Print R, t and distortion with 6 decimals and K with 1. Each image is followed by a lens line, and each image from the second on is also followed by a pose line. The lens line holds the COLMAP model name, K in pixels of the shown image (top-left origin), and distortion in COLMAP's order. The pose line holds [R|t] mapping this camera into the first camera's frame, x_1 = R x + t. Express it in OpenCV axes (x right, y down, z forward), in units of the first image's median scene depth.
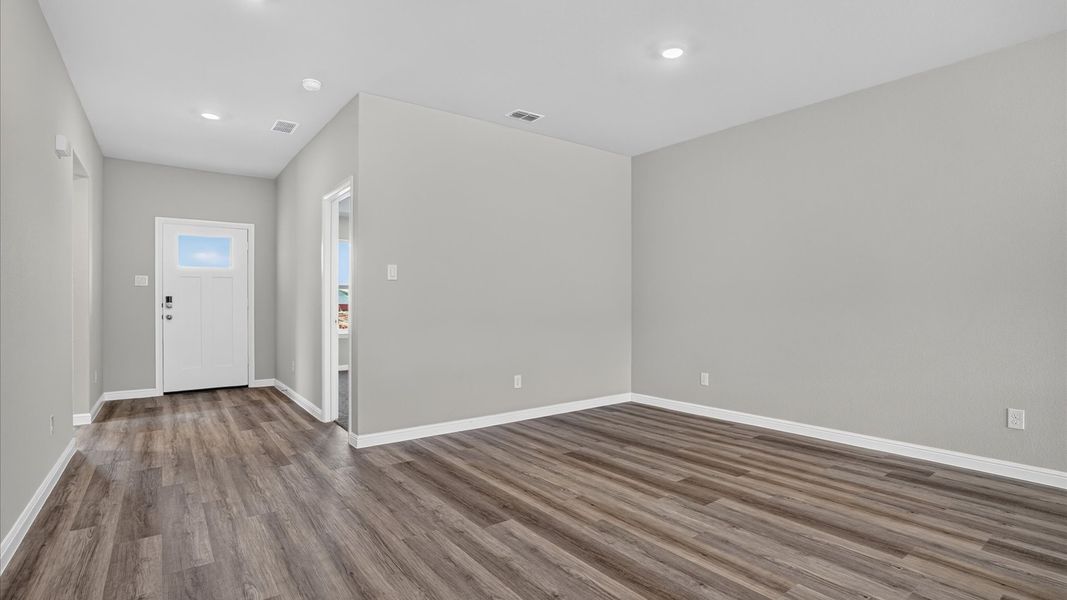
lens RADIAL K [[501.3, 0, 535.8], [0, 501.3, 304.5], [0, 0, 1]] dist [-0.040043, 0.008549]
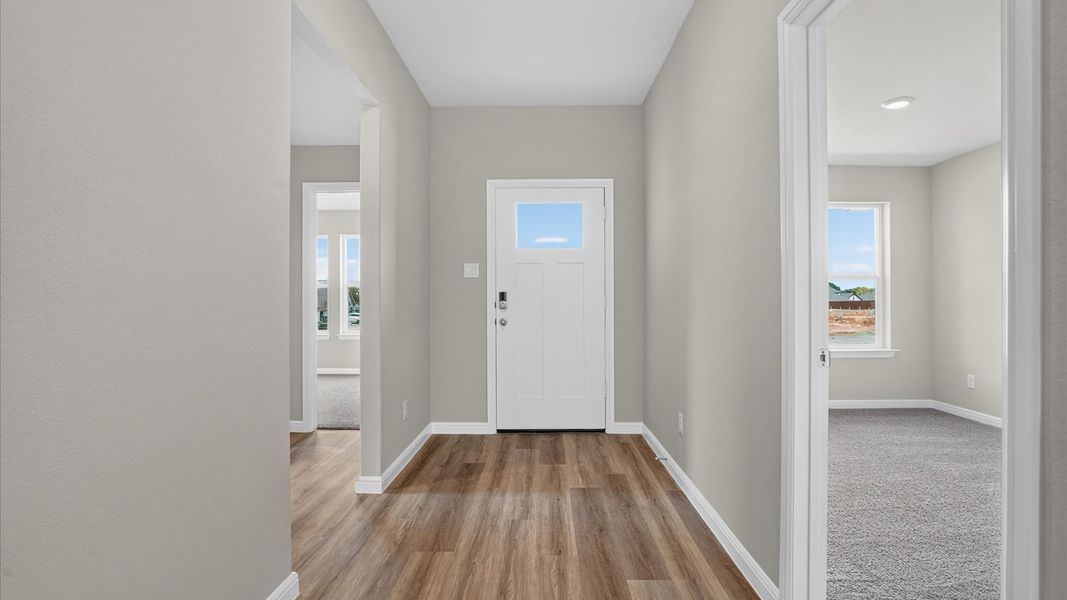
lens RADIAL K [[501.3, 0, 538.4], [0, 501.3, 302.4], [0, 0, 1]] dist [-0.040043, 0.008549]
pose [[0.792659, 0.000225, -0.609665, -0.423796], [-0.000932, 0.999999, -0.000842, -0.002512], [0.609664, 0.001236, 0.792659, 0.723049]]
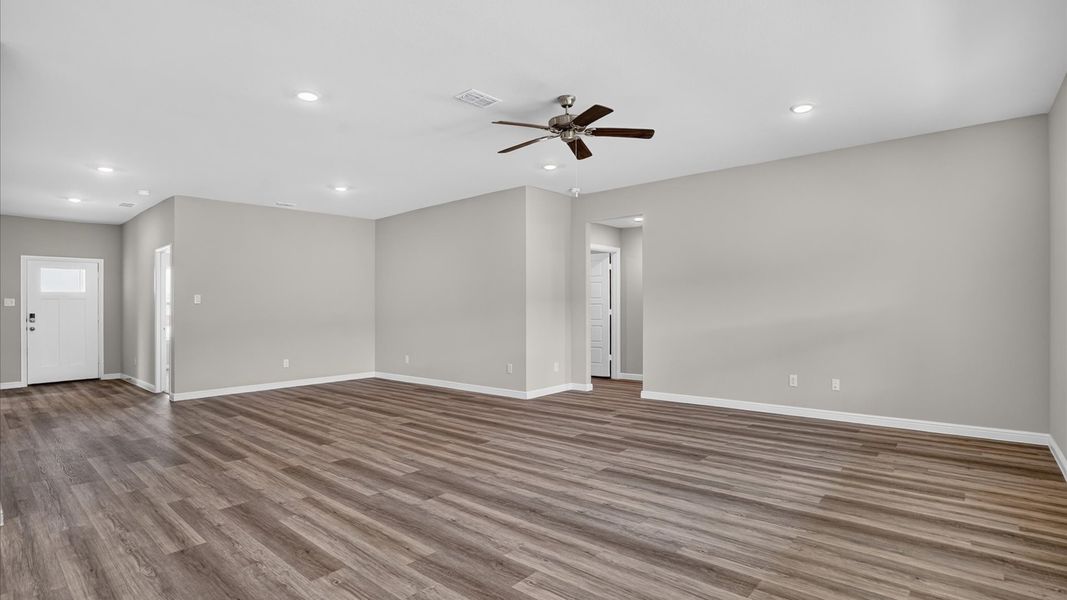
lens RADIAL K [[501.3, 0, 539.3], [0, 501.3, 306.1], [0, 0, 1]] dist [-0.040043, 0.008549]
pose [[0.975680, -0.007500, 0.219072, 0.511237], [0.010095, 0.999891, -0.010729, -0.013476], [-0.218968, 0.012680, 0.975650, -0.955246]]
